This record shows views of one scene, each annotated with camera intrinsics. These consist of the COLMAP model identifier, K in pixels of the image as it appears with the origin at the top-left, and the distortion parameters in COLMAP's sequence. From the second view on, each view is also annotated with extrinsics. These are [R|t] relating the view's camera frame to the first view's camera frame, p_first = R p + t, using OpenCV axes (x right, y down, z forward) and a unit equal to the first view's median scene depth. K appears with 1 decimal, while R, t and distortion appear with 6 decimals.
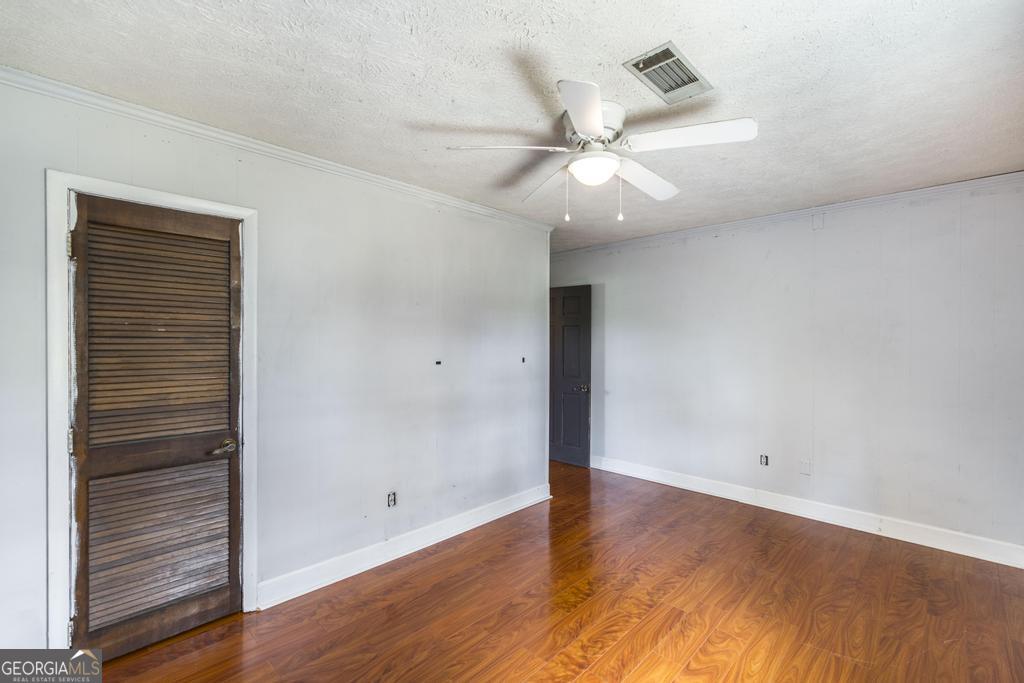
lens RADIAL K [[446.3, 0, 512.6], [0, 446.3, 343.9], [0, 0, 1]] dist [-0.000632, 0.000197]
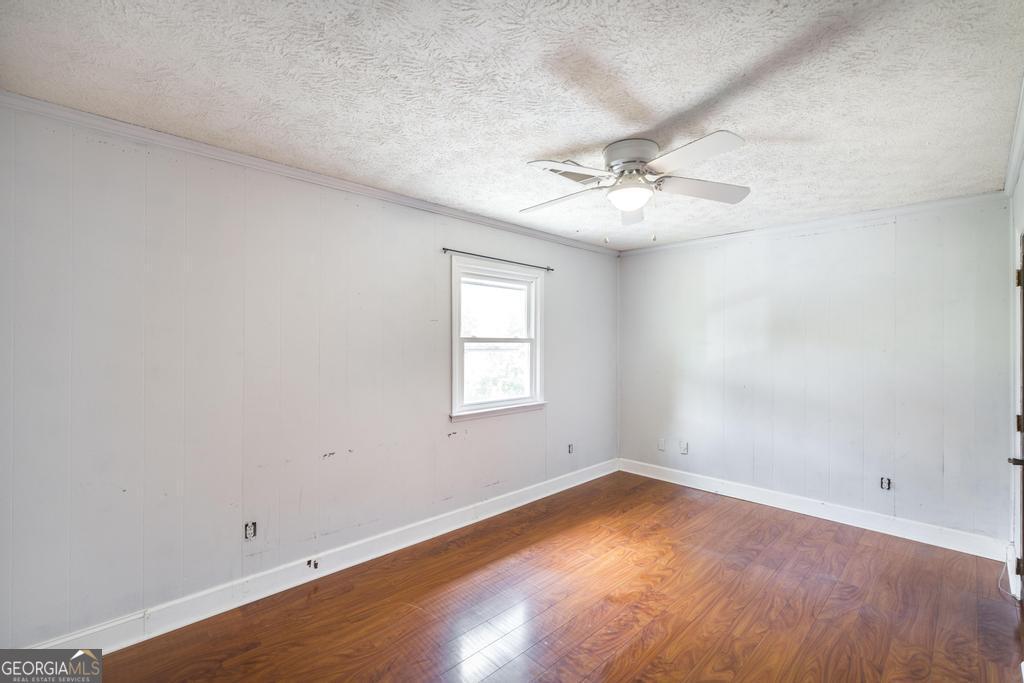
lens RADIAL K [[446.3, 0, 510.2], [0, 446.3, 344.0], [0, 0, 1]] dist [-0.000632, 0.000197]
pose [[-0.999673, -0.000082, 0.025563, 0.430633], [-0.000097, 1.000000, -0.000591, -0.010904], [-0.025563, -0.000593, -0.999673, 2.048673]]
